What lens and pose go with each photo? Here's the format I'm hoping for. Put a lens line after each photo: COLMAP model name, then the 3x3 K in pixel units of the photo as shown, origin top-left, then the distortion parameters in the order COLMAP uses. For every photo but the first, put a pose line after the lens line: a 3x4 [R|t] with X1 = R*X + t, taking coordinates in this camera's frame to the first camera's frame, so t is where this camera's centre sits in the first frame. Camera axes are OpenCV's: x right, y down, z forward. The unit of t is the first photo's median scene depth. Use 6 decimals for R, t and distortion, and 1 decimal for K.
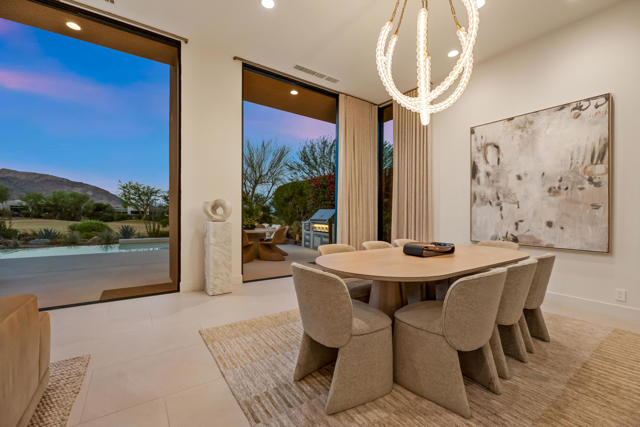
lens RADIAL K [[269.1, 0, 315.7], [0, 269.1, 214.5], [0, 0, 1]] dist [-0.001566, 0.000518]
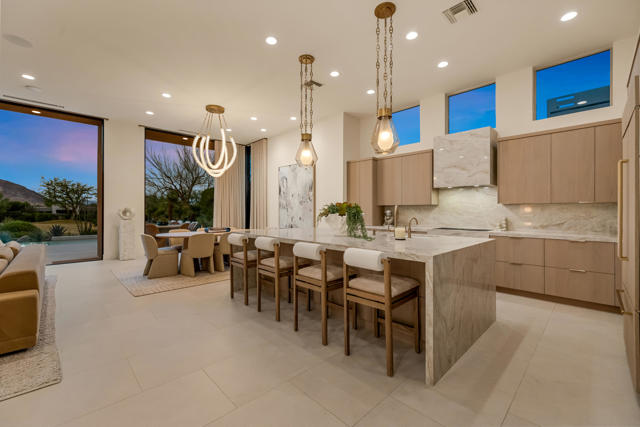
lens RADIAL K [[269.1, 0, 318.4], [0, 269.1, 208.6], [0, 0, 1]] dist [-0.001566, 0.000518]
pose [[0.985088, -0.008302, 0.171851, 0.562770], [0.010117, 0.999902, -0.009693, -0.017363], [-0.171753, 0.011287, 0.985075, -0.944260]]
